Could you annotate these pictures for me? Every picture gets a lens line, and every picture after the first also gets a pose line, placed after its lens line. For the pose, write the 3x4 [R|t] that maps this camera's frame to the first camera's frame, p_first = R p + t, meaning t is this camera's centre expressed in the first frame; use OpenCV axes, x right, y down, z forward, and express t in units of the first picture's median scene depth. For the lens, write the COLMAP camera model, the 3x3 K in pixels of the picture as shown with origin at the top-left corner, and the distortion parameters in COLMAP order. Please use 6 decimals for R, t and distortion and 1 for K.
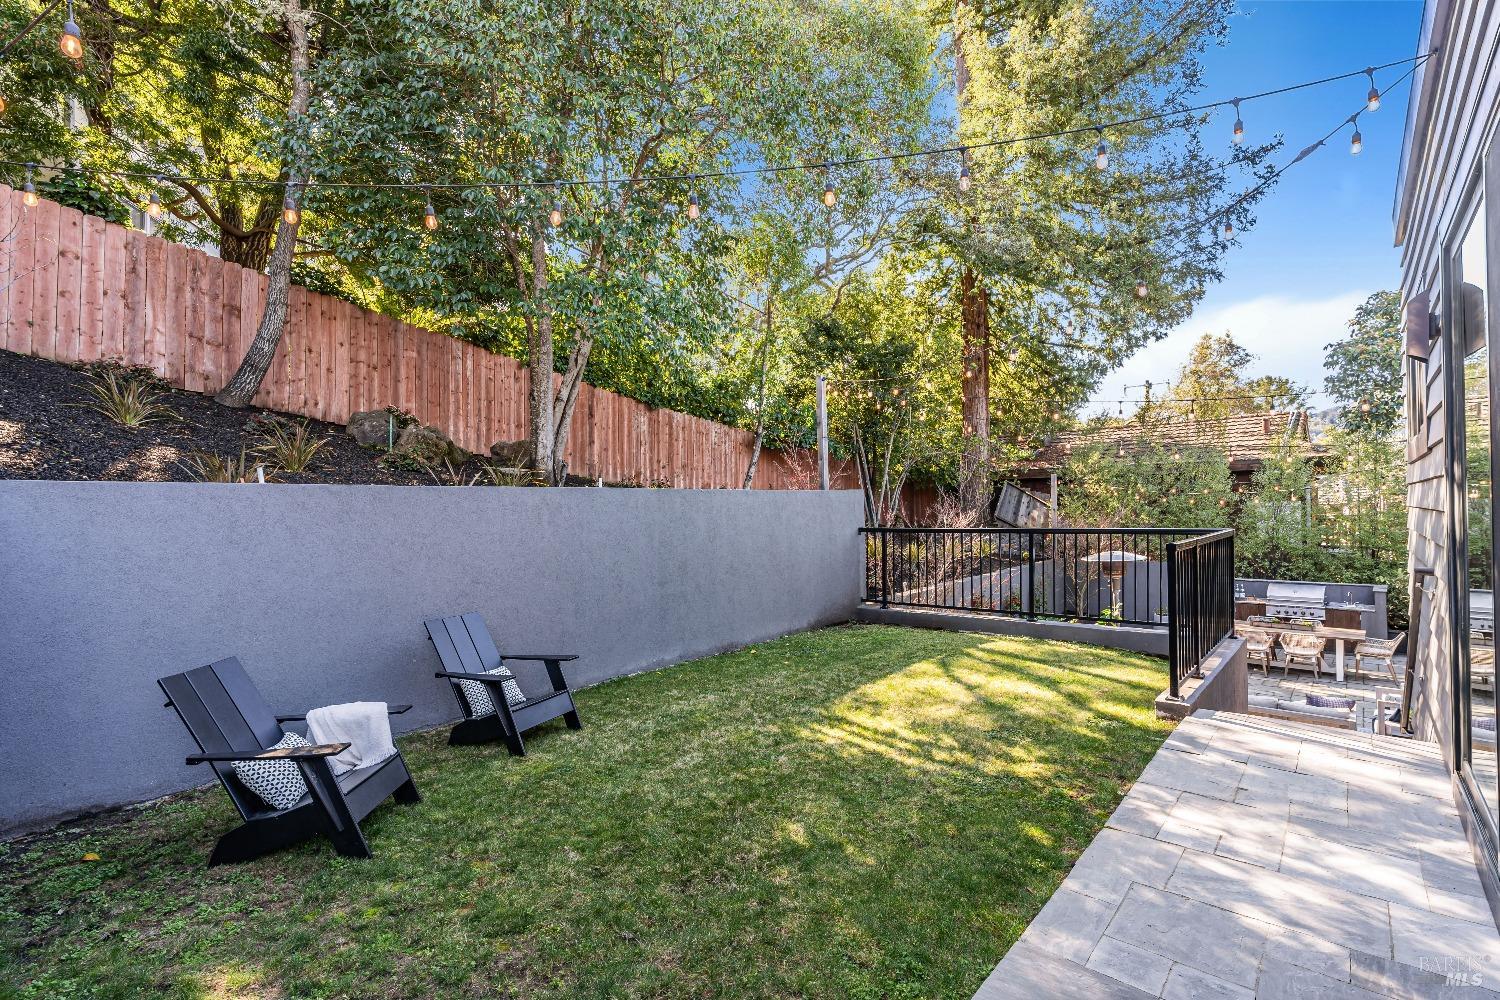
lens RADIAL K [[678.5, 0, 757.3], [0, 678.5, 501.7], [0, 0, 1]] dist [-0.011294, 0.002872]
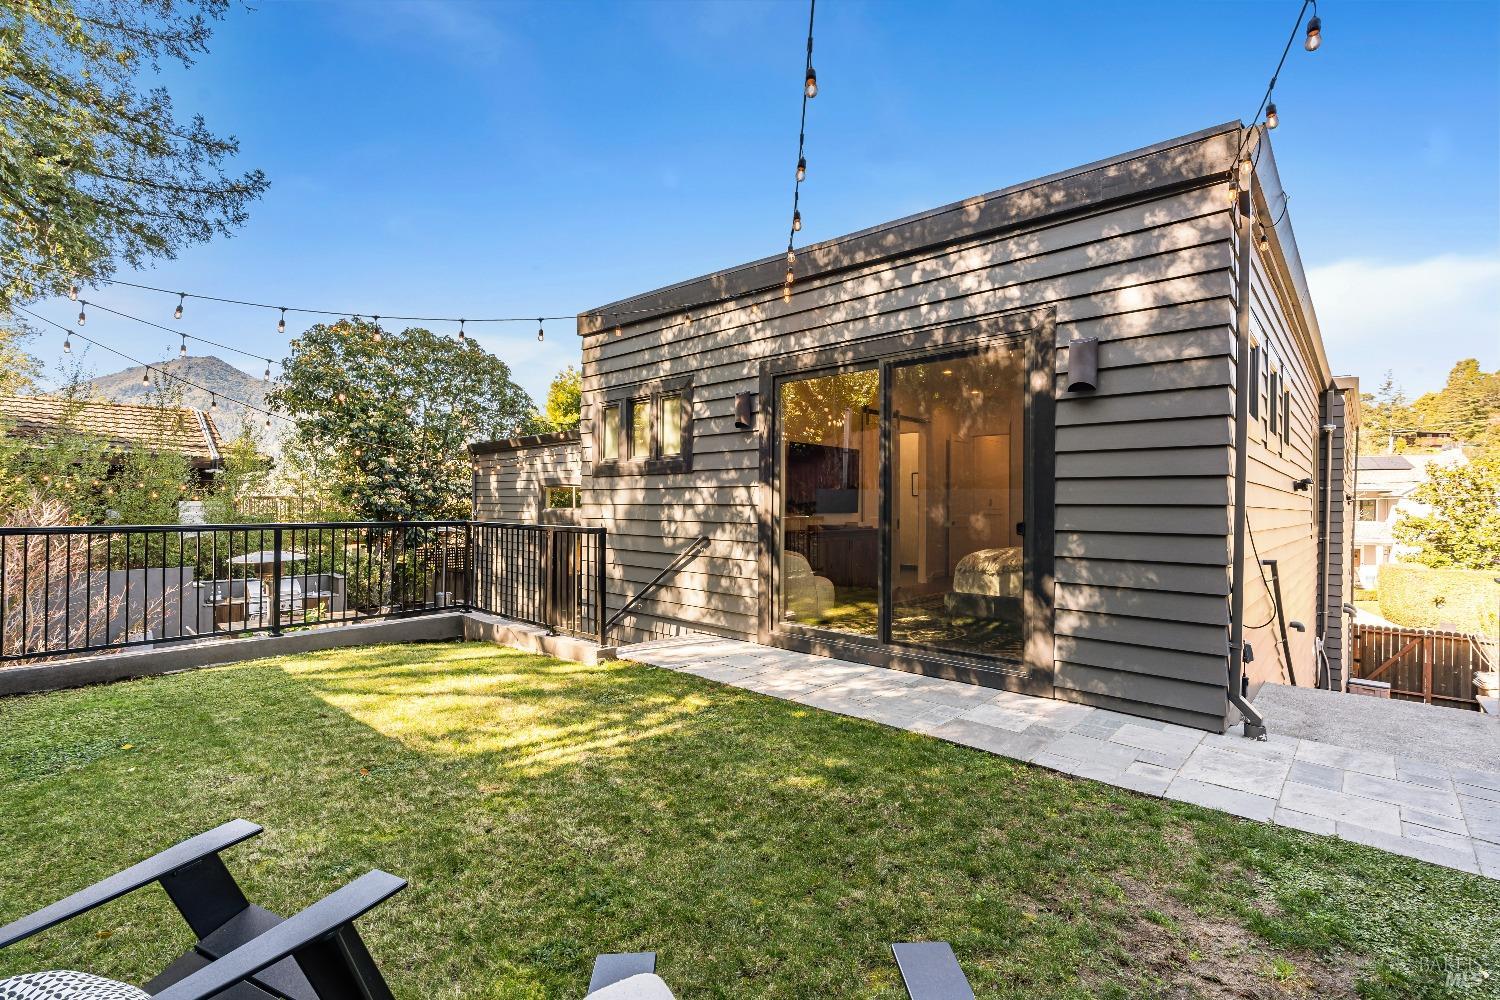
lens RADIAL K [[678.5, 0, 749.0], [0, 678.5, 503.2], [0, 0, 1]] dist [-0.011294, 0.002872]
pose [[0.013254, 0.019048, 0.999731, -0.788924], [-0.016253, 0.999691, -0.018831, 0.039618], [-0.999780, -0.016000, 0.013559, 0.794585]]
